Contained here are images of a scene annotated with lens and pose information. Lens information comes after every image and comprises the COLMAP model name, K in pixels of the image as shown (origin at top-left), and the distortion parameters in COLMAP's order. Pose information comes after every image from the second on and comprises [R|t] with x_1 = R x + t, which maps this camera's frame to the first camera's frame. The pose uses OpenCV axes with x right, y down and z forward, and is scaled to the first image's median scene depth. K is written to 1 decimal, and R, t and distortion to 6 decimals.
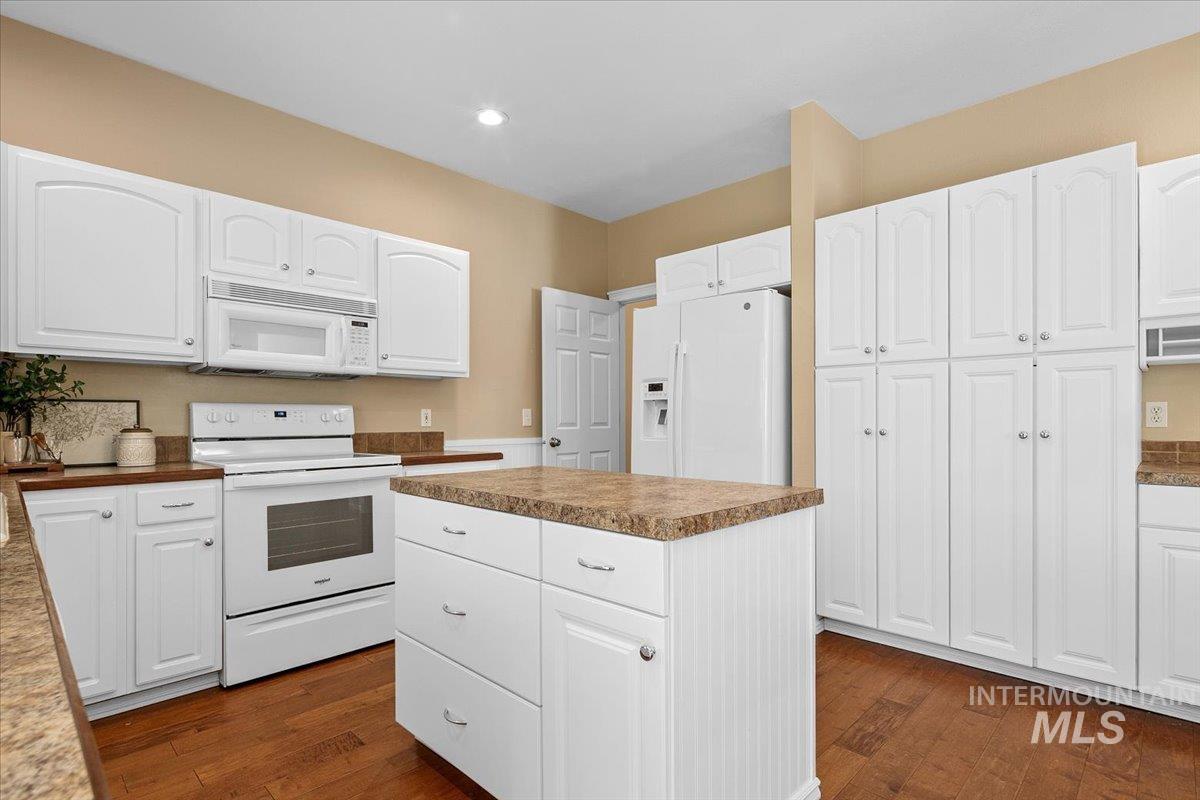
lens RADIAL K [[584.6, 0, 593.4], [0, 584.6, 427.1], [0, 0, 1]] dist [0.001890, 0.000122]
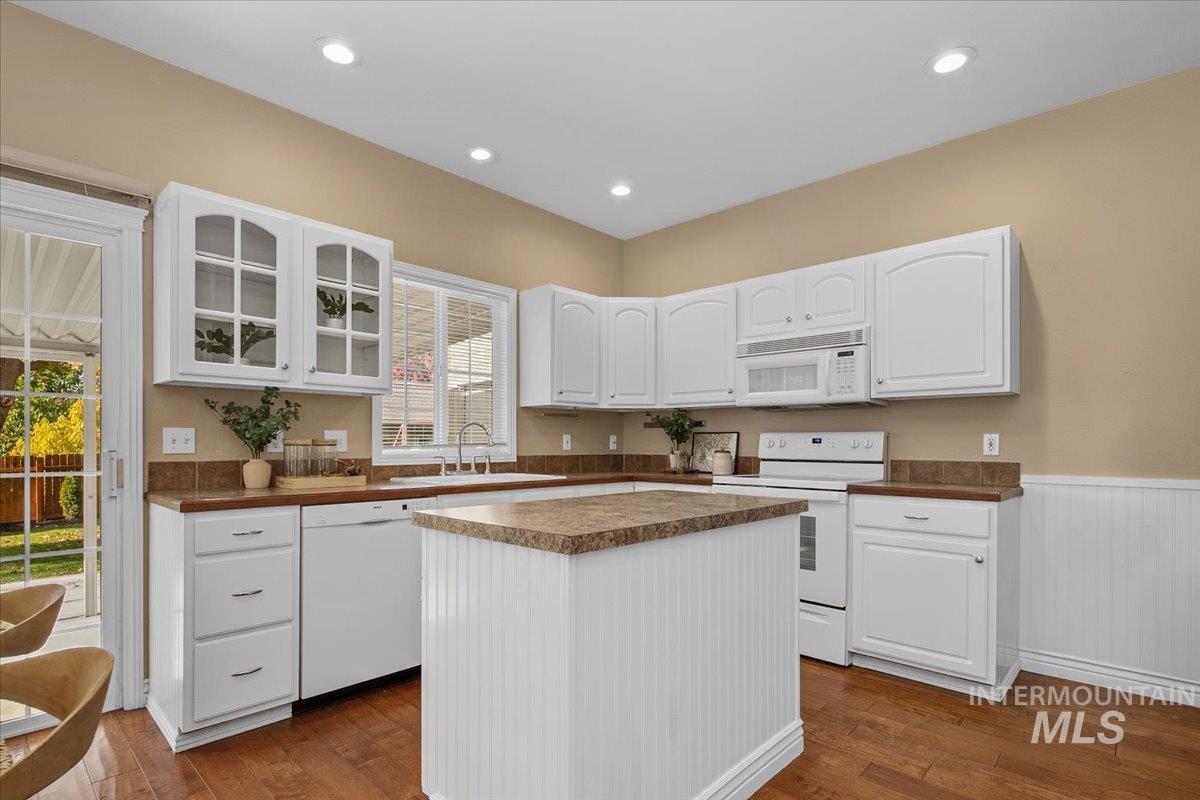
lens RADIAL K [[567.6, 0, 594.8], [0, 567.6, 446.1], [0, 0, 1]] dist [-0.000704, -0.000046]
pose [[0.036252, 0.006441, -0.999322, 0.659148], [-0.019468, 0.999794, 0.005738, -0.010633], [0.999153, 0.019247, 0.036370, 0.581197]]
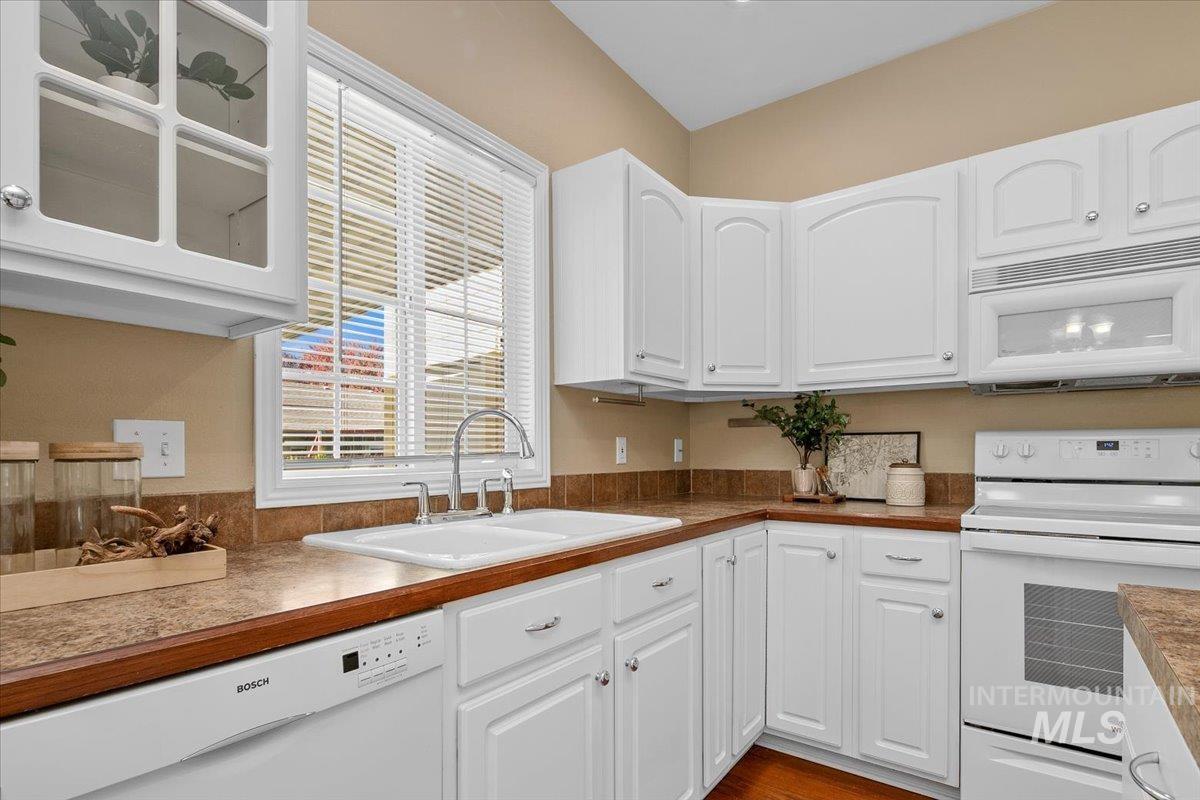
lens RADIAL K [[588.7, 0, 596.0], [0, 588.7, 452.5], [0, 0, 1]] dist [0.002562, 0.000393]
pose [[0.146386, 0.001184, -0.989227, 0.034701], [-0.014847, 0.999889, -0.001001, -0.005806], [0.989116, 0.014834, 0.146387, 0.384631]]
